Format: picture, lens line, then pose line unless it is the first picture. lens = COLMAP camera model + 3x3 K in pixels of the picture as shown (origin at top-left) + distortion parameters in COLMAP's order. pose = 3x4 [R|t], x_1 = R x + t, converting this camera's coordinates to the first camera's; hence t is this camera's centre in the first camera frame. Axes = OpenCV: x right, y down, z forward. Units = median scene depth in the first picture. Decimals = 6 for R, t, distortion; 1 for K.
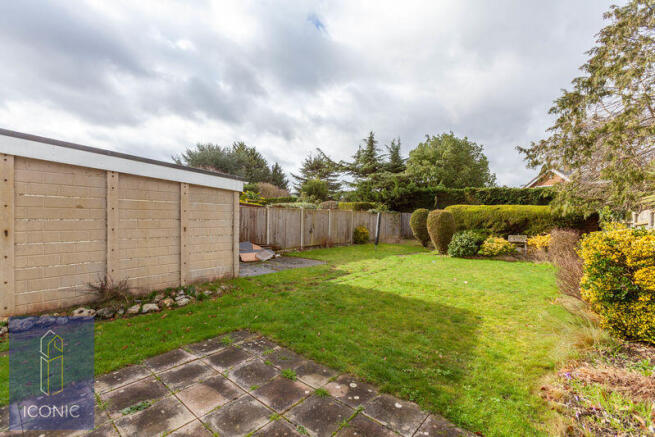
lens RADIAL K [[306.7, 0, 339.9], [0, 306.7, 218.4], [0, 0, 1]] dist [-0.010839, 0.000361]
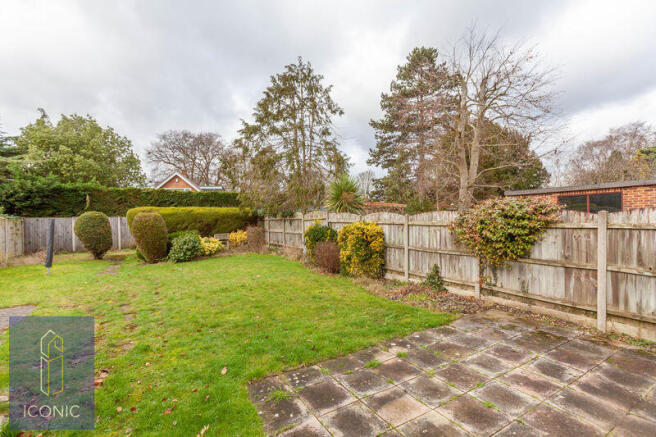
lens RADIAL K [[307.2, 0, 340.4], [0, 307.2, 218.4], [0, 0, 1]] dist [-0.010839, 0.000361]
pose [[0.300344, -0.037330, 0.953100, -1.027701], [0.035438, 0.998981, 0.027960, -0.049204], [-0.953173, 0.025379, 0.301360, 0.624894]]
